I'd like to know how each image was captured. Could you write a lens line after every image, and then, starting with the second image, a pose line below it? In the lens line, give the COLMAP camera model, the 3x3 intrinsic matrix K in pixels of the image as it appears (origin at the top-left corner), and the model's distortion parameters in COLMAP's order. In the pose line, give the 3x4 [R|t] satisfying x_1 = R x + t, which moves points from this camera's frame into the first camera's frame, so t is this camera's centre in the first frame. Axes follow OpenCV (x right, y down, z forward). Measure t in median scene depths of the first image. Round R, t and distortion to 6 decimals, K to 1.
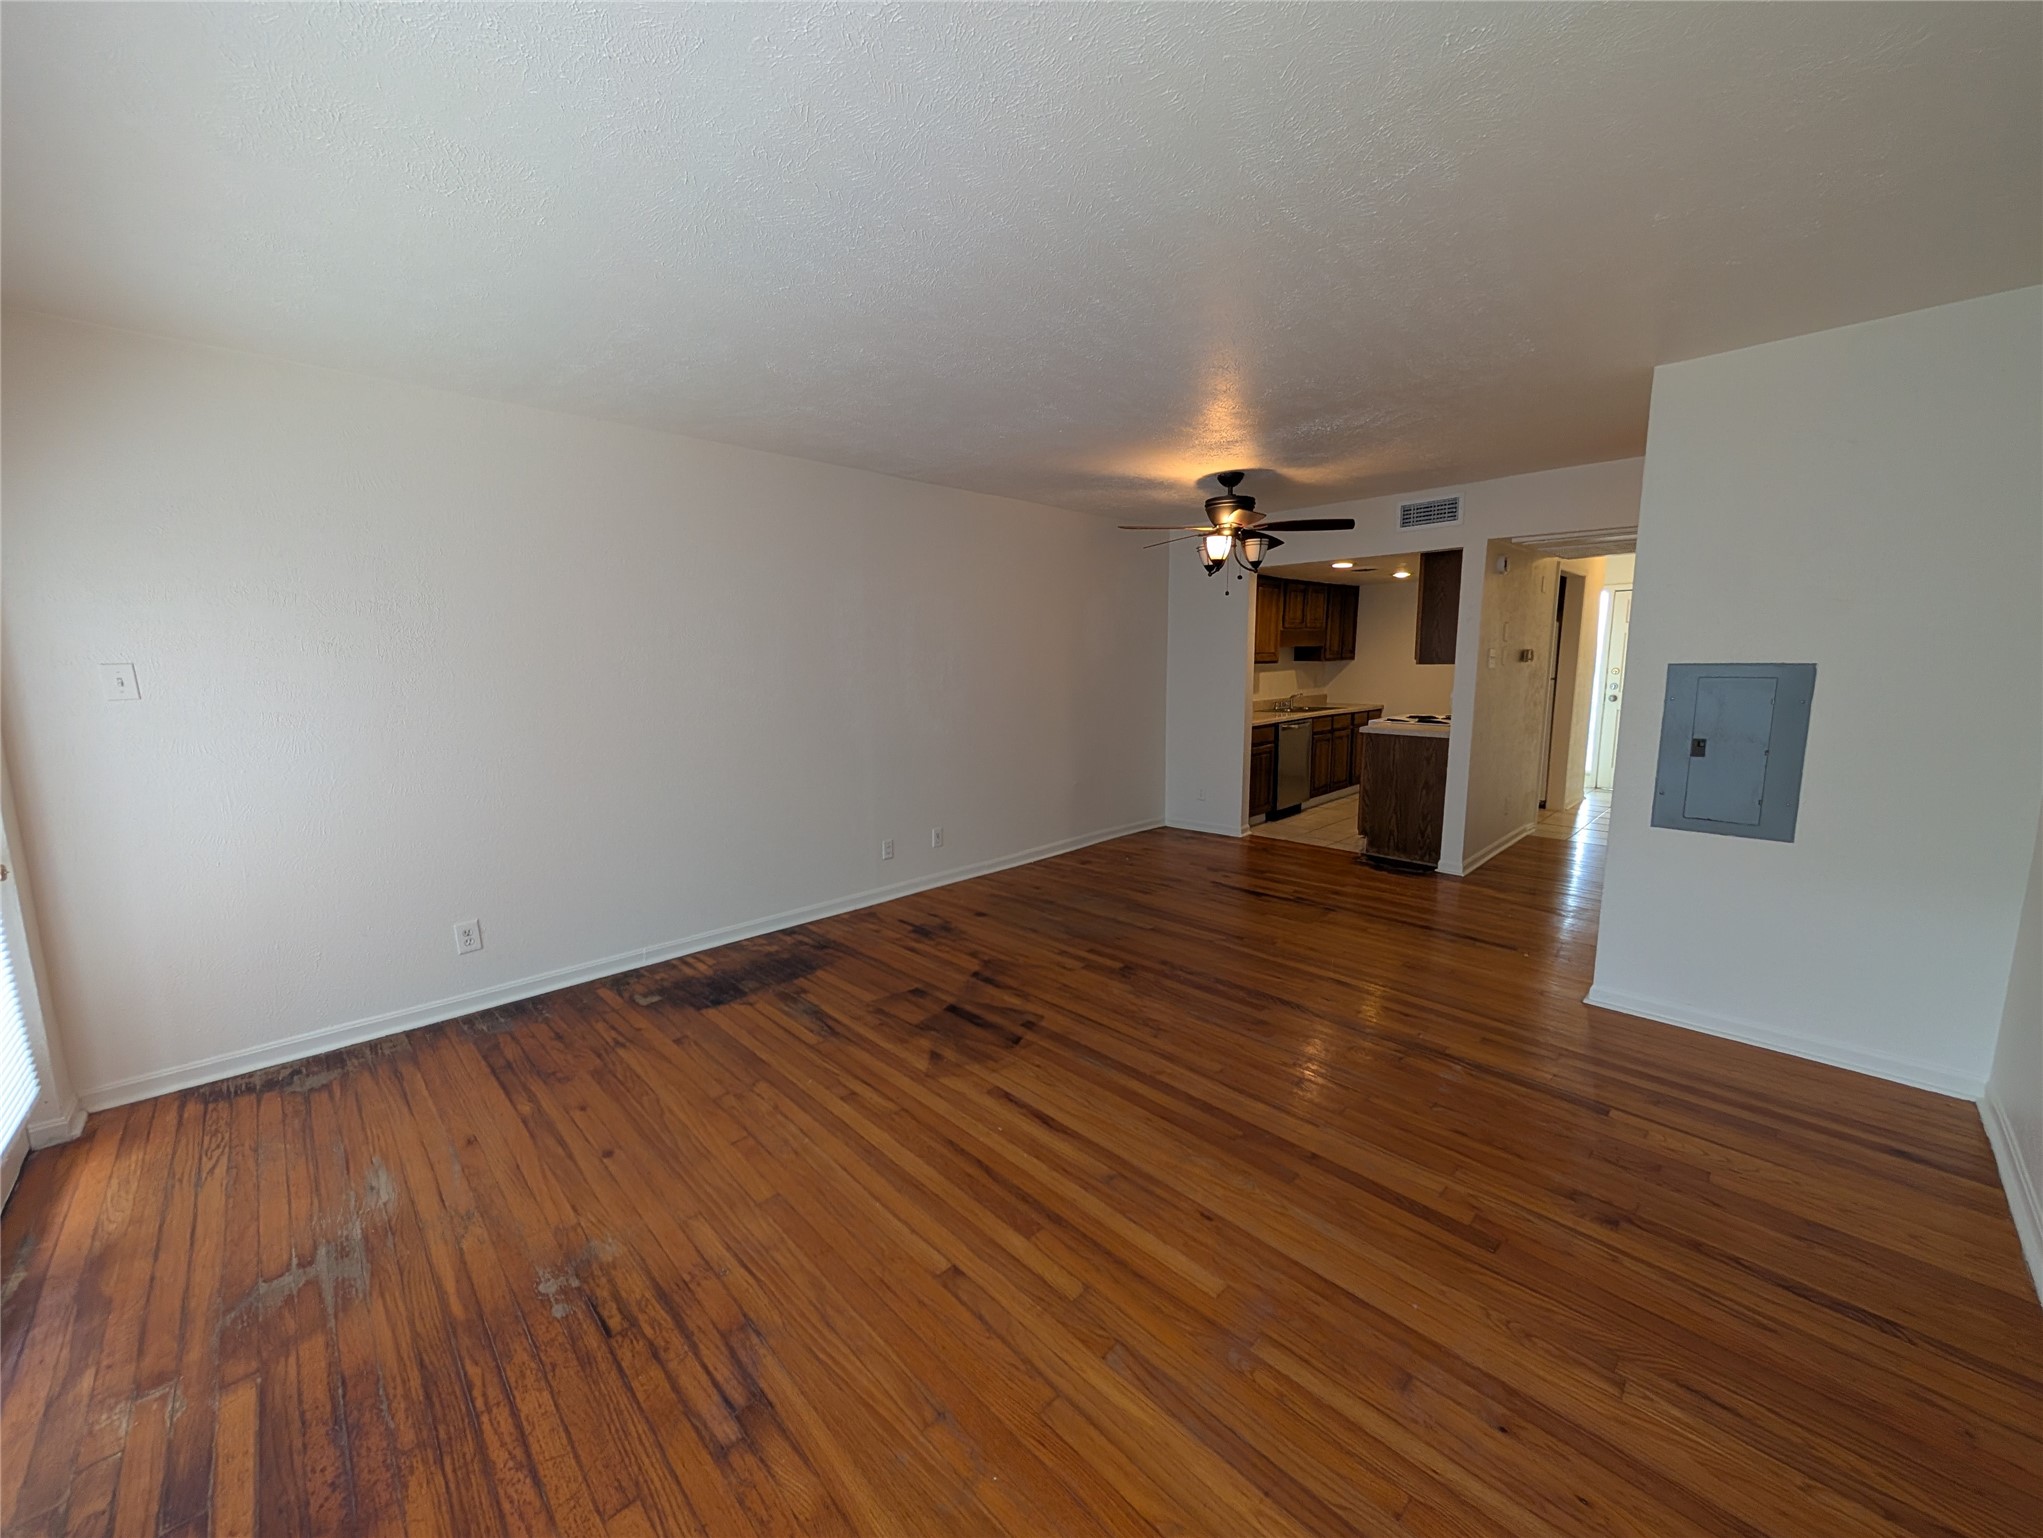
lens RADIAL K [[770.8, 0, 1021.5], [0, 770.8, 769.0], [0, 0, 1]] dist [-0.002226, 0.000279]
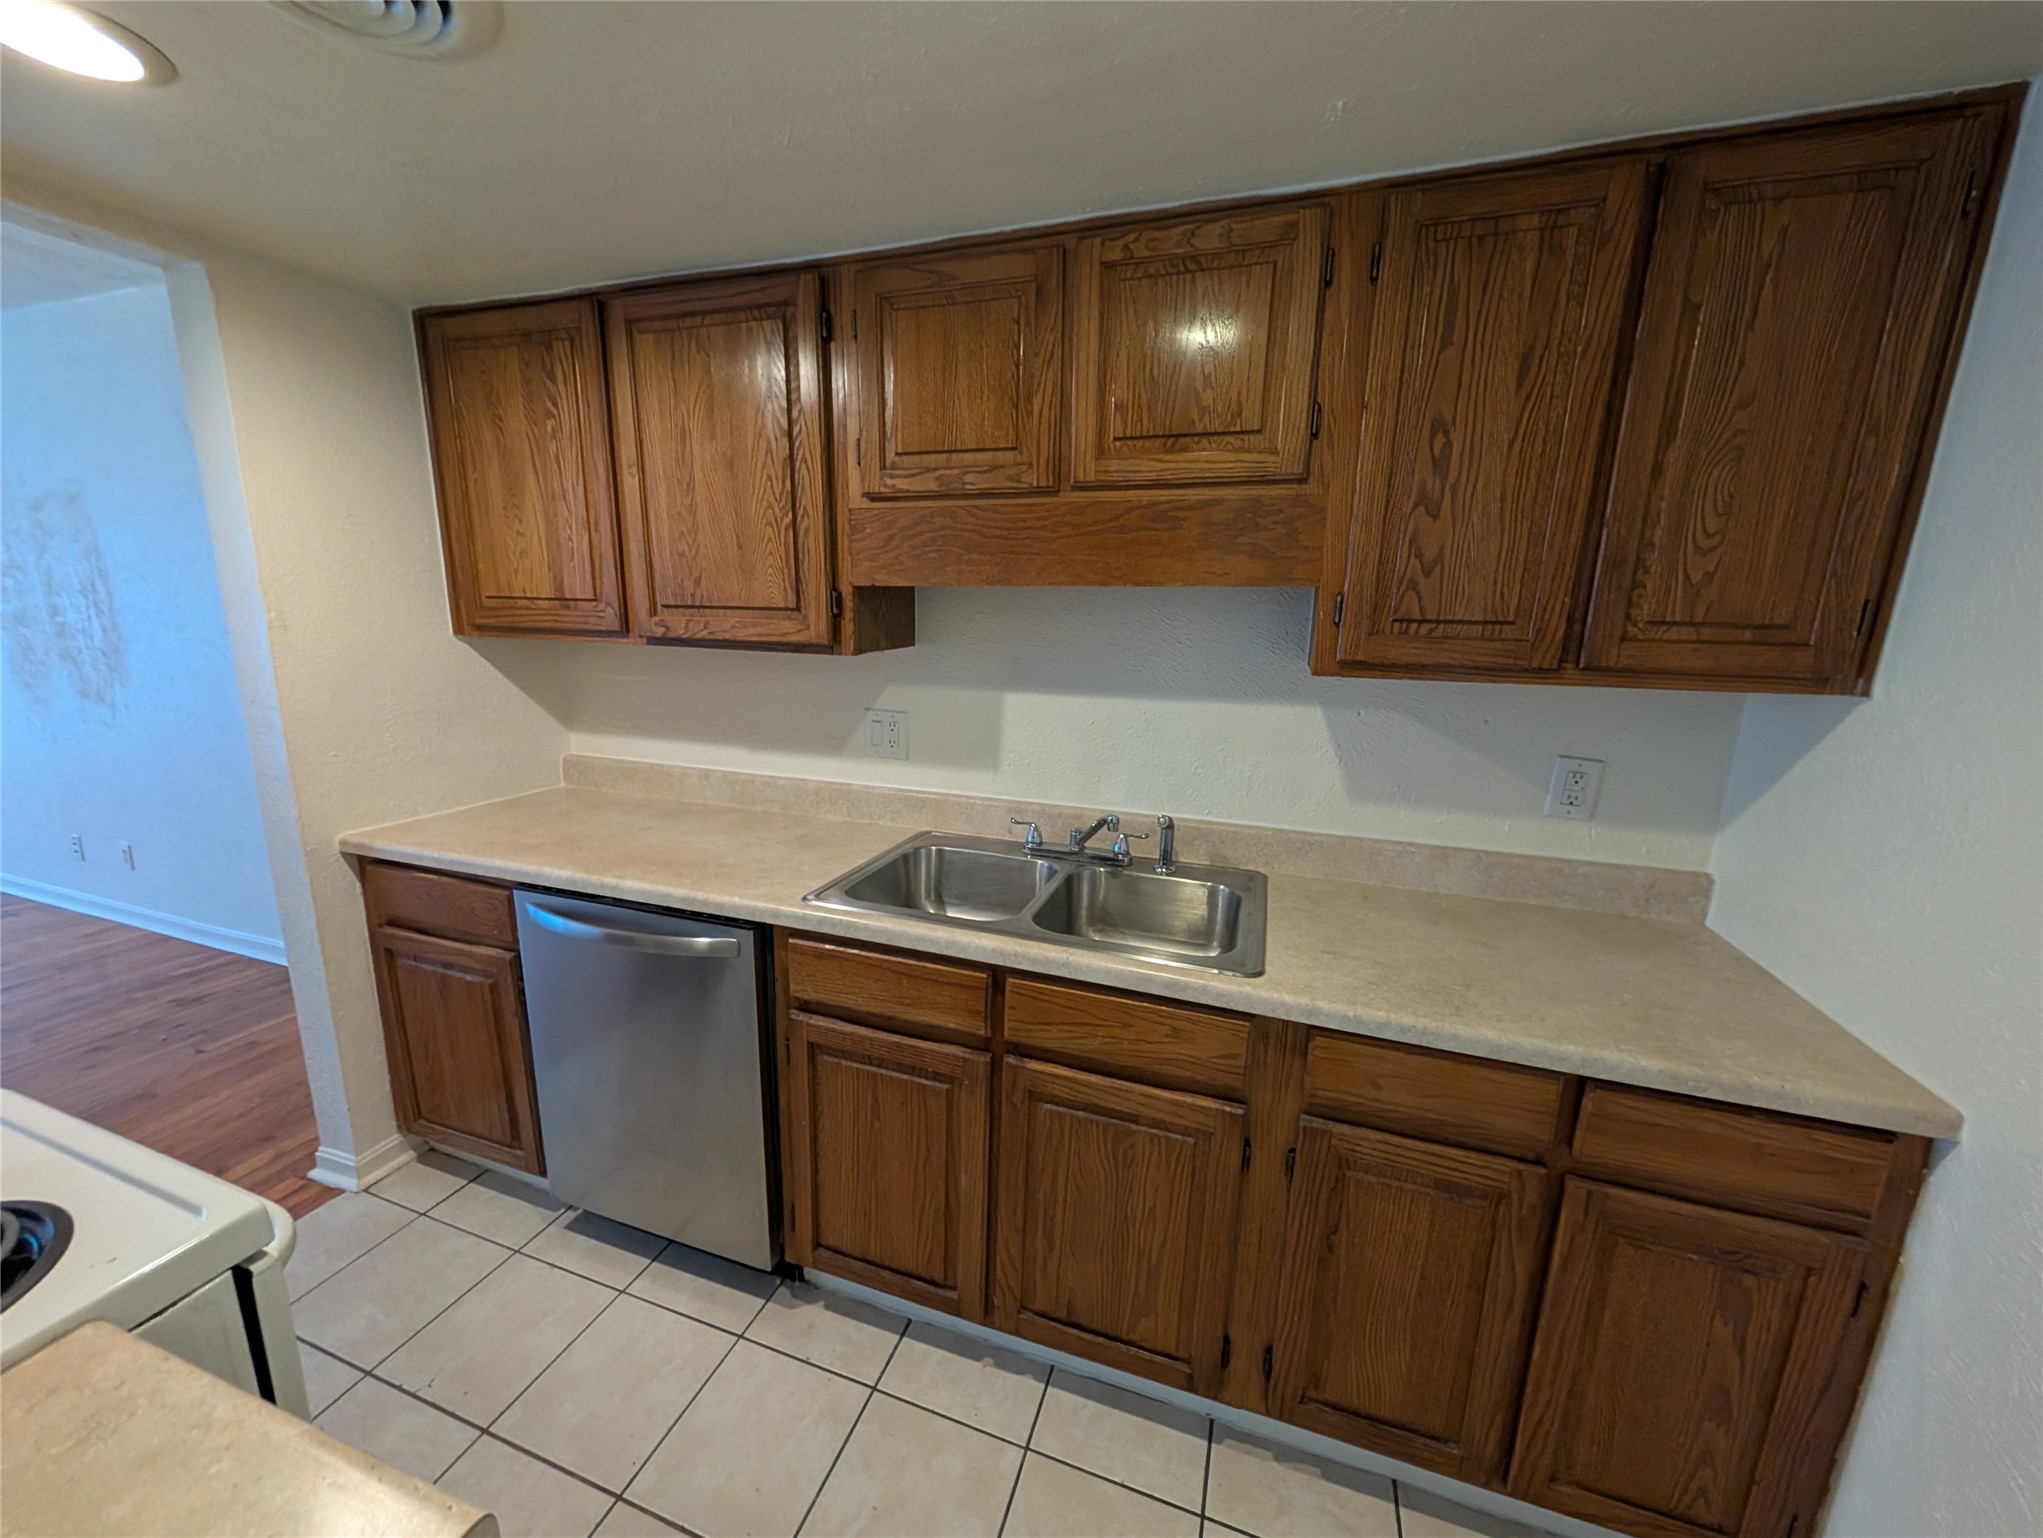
lens RADIAL K [[770.8, 0, 1021.5], [0, 770.8, 769.0], [0, 0, 1]] dist [-0.002226, 0.000279]
pose [[0.445838, 0.204496, -0.871441, 0.524193], [-0.160029, 0.976078, 0.147179, -0.134660], [0.880693, 0.073838, 0.467898, 0.865421]]
